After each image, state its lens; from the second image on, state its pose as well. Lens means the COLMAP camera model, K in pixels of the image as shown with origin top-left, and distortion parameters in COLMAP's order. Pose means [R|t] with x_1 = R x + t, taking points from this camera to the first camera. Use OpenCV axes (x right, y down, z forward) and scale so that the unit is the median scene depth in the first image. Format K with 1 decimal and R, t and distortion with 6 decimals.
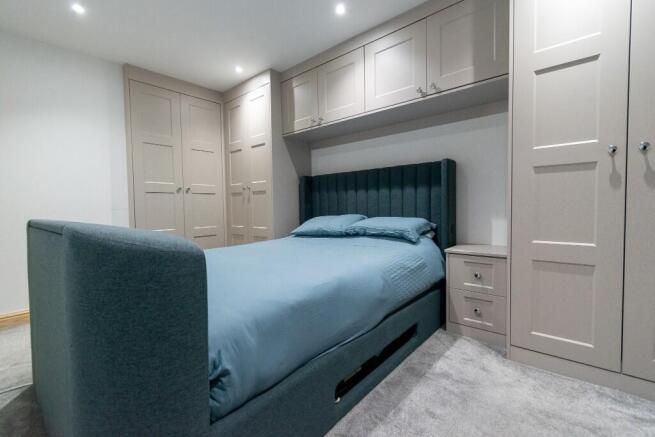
lens RADIAL K [[289.4, 0, 326.2], [0, 289.4, 218.9], [0, 0, 1]] dist [0.004879, -0.001999]
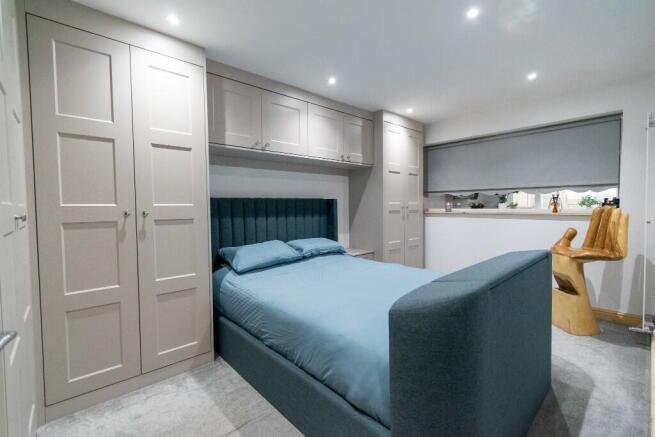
lens RADIAL K [[289.4, 0, 326.2], [0, 289.4, 217.8], [0, 0, 1]] dist [0.004879, -0.001999]
pose [[0.115686, -0.023239, 0.993014, -0.965537], [0.052639, 0.998465, 0.017234, -0.109269], [-0.991890, 0.050277, 0.116732, 0.706233]]
